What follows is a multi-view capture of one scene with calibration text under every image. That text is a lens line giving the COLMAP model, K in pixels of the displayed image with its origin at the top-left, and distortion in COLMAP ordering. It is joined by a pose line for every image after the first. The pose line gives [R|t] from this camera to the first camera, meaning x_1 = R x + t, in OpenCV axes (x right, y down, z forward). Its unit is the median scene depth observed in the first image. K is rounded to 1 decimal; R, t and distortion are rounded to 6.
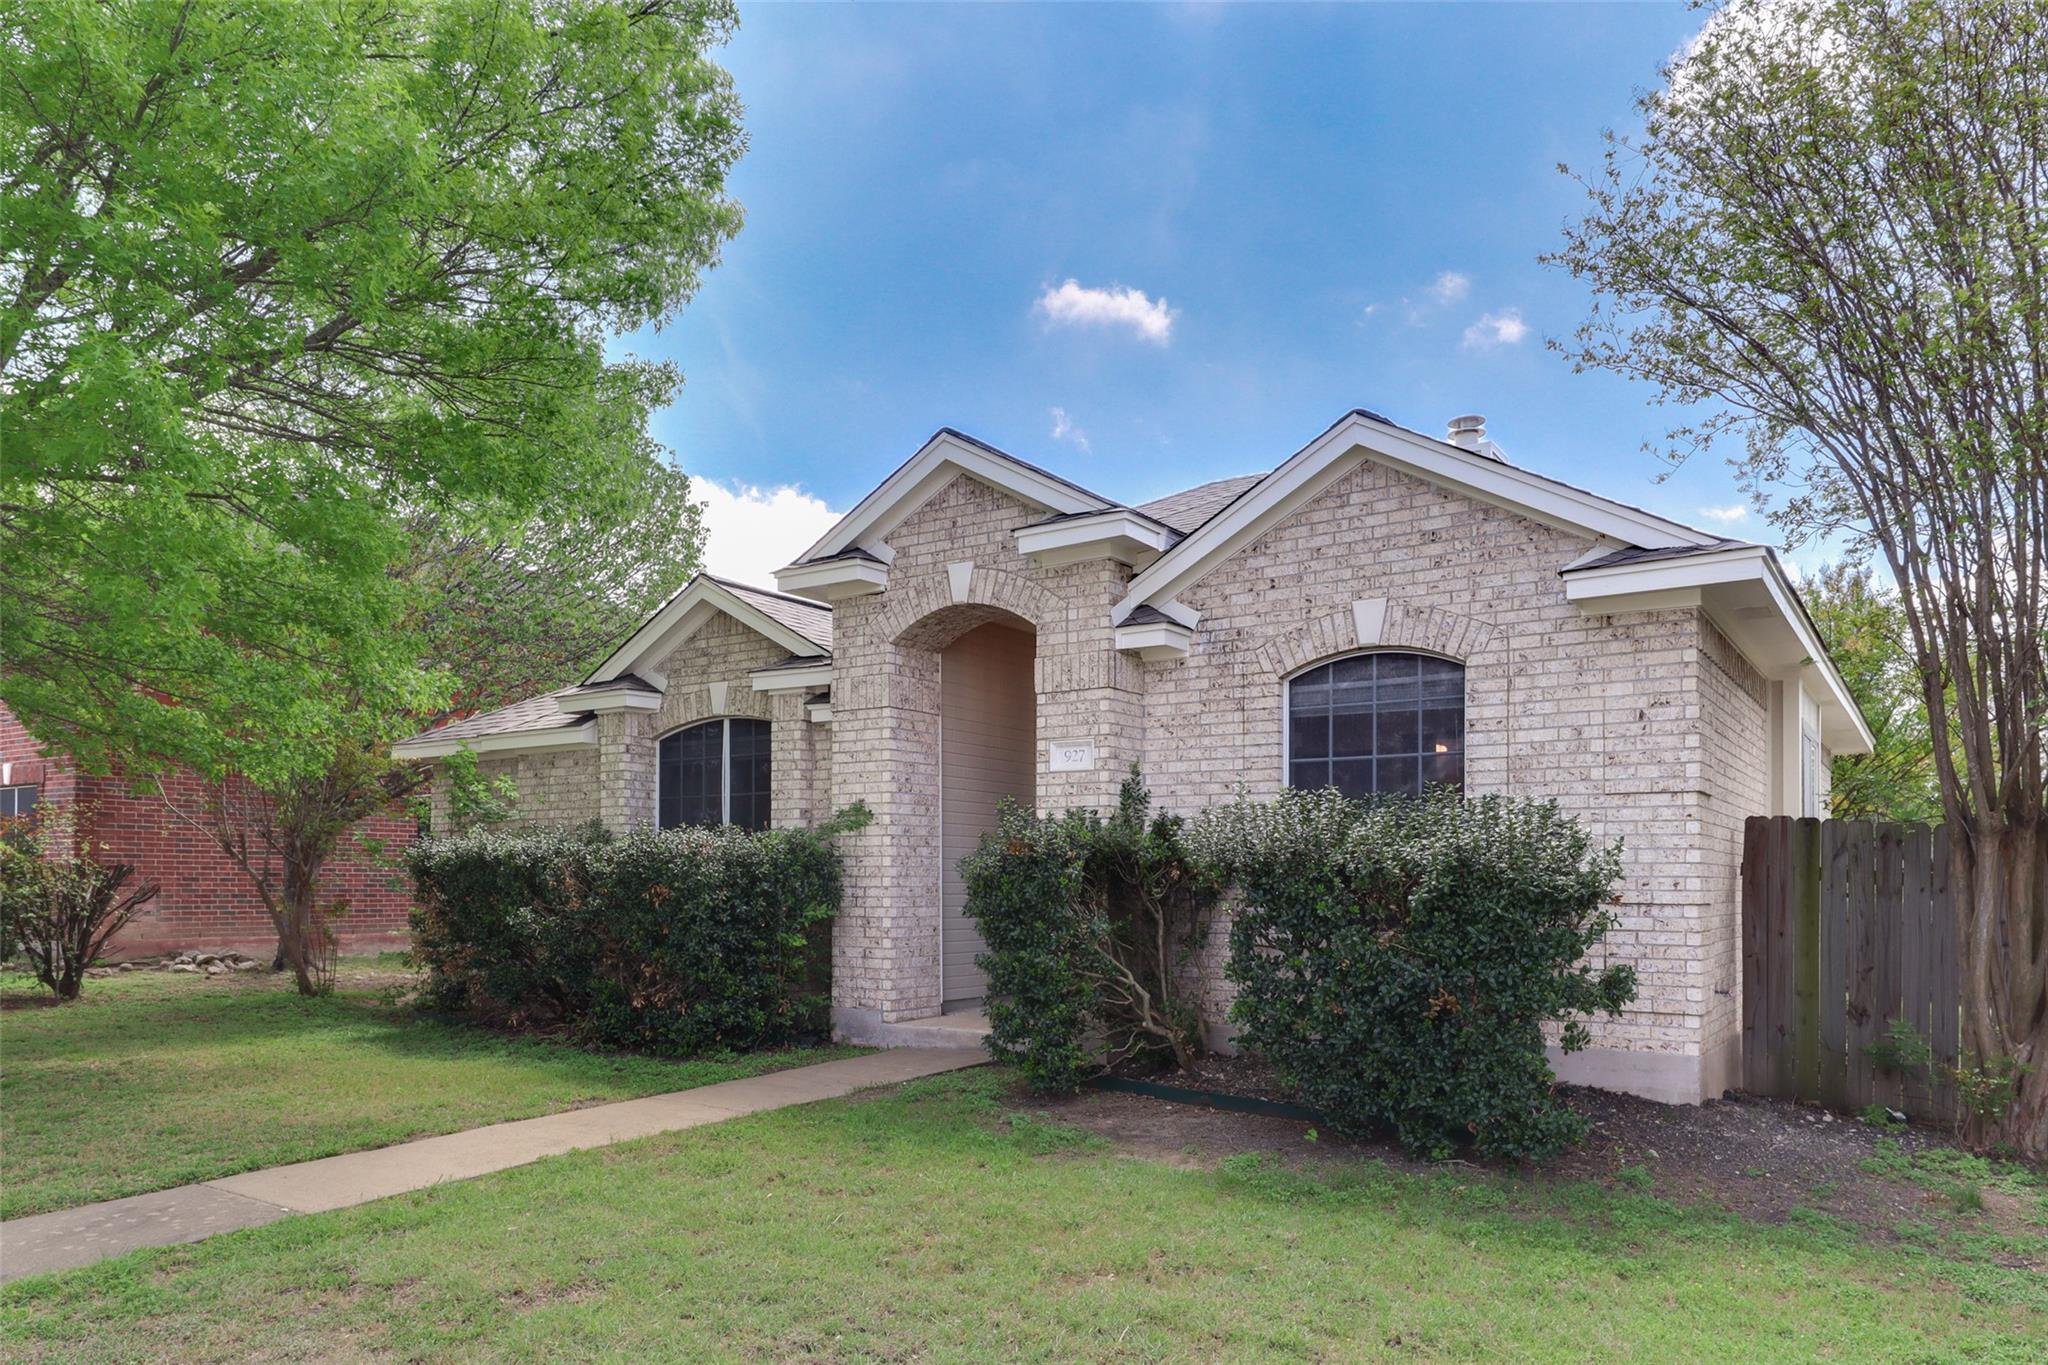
lens RADIAL K [[1441.5, 0, 1024.0], [0, 1441.5, 682.5], [0, 0, 1]] dist [0.008223, 0.000752]
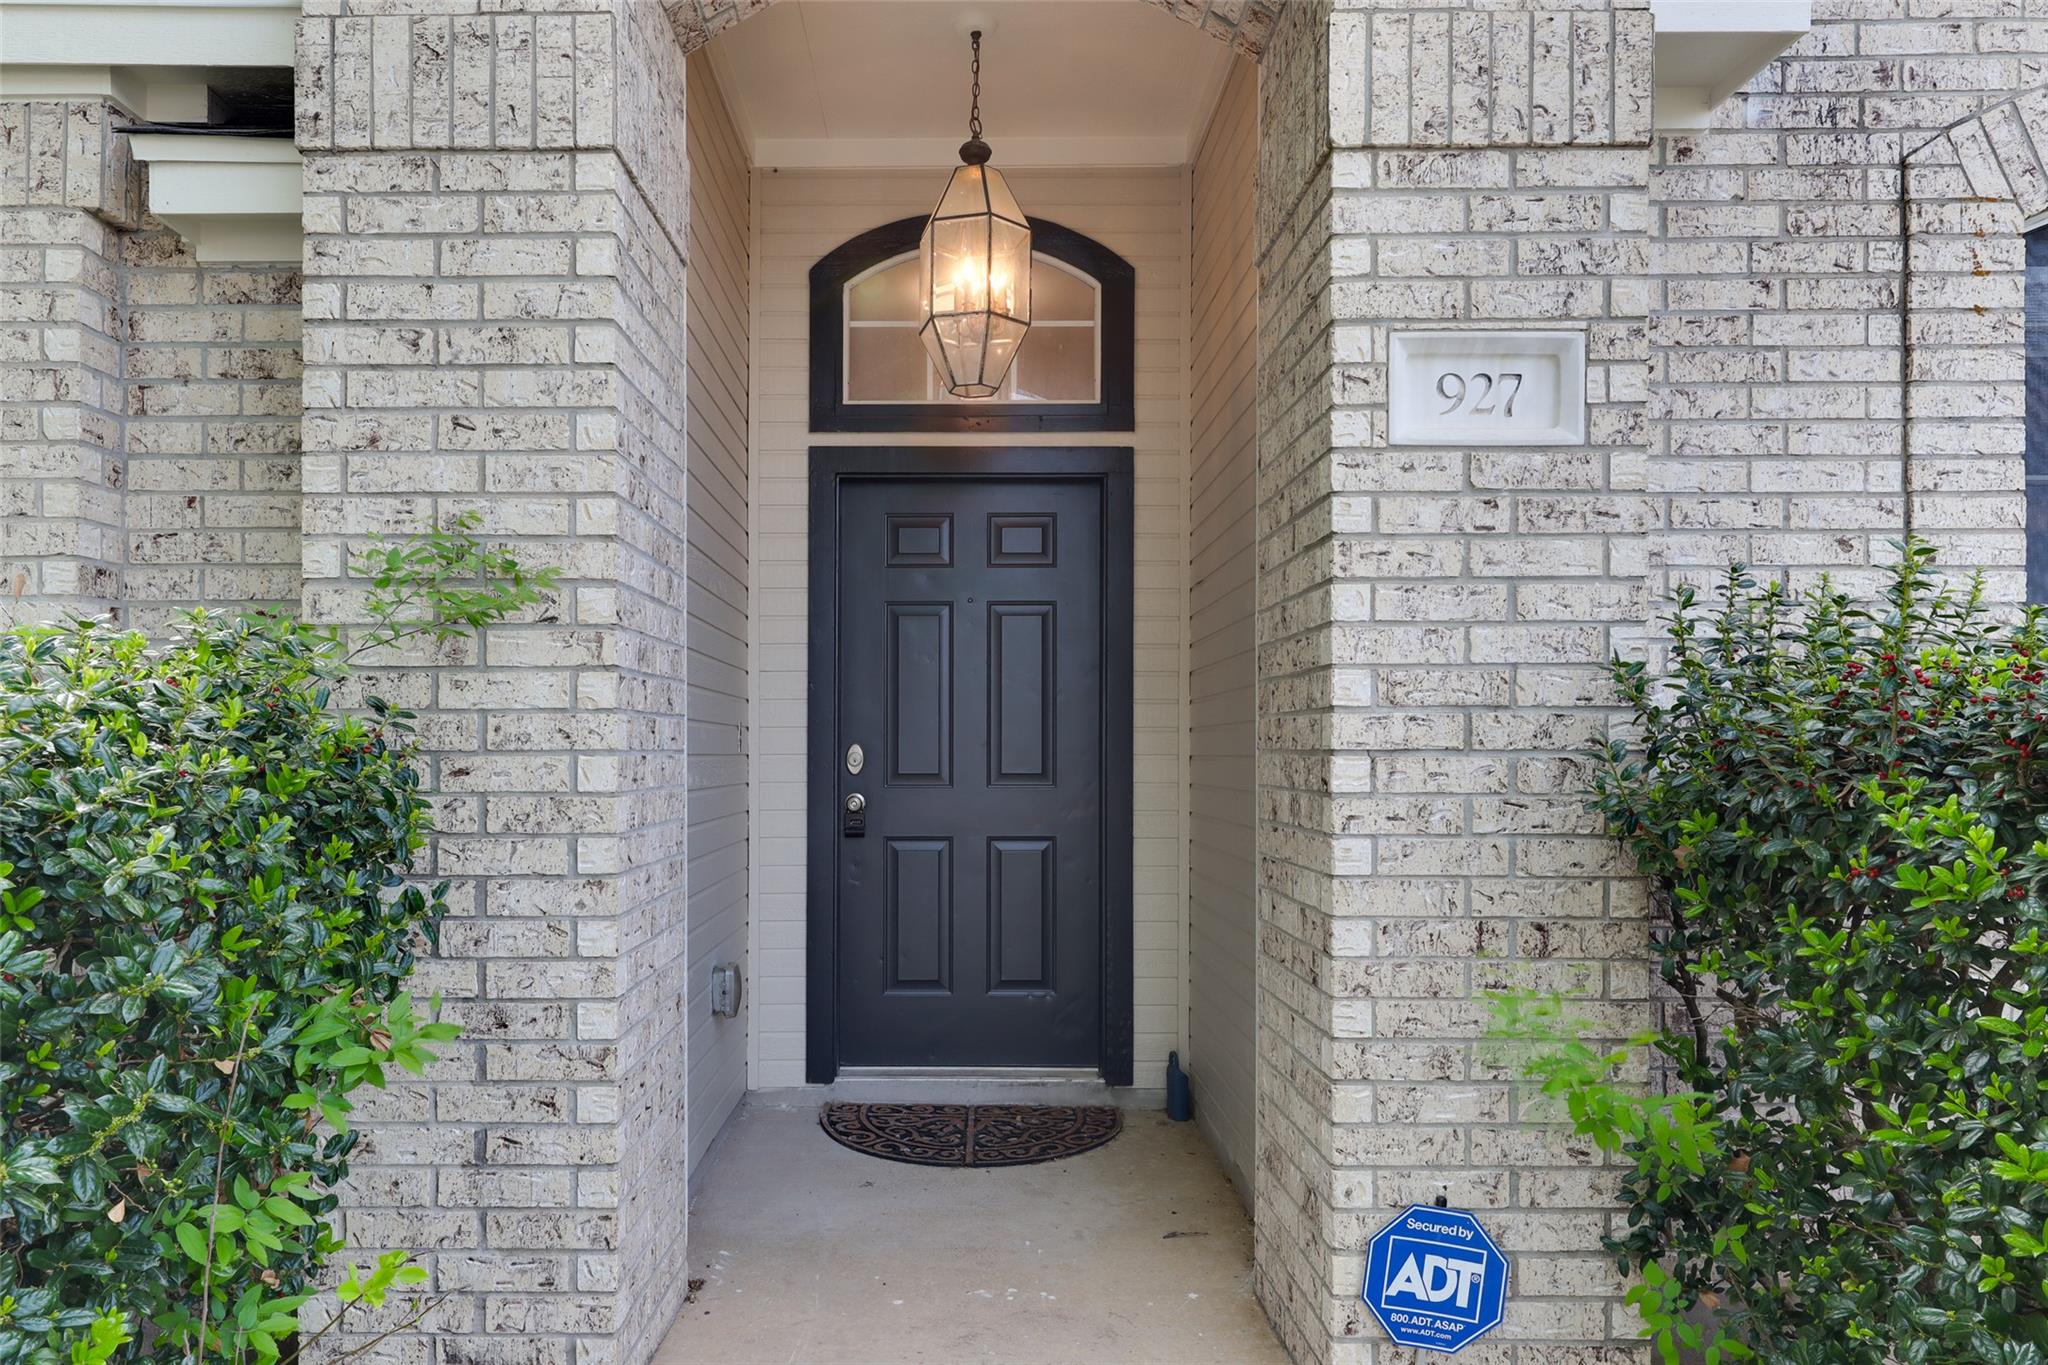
lens RADIAL K [[1441.5, 0, 1024.0], [0, 1441.5, 682.5], [0, 0, 1]] dist [0.008223, 0.000752]
pose [[0.828843, 0.024448, 0.558947, -0.183897], [-0.075859, 0.994730, 0.068980, 0.091389], [-0.554315, -0.099575, 0.826329, 0.804464]]
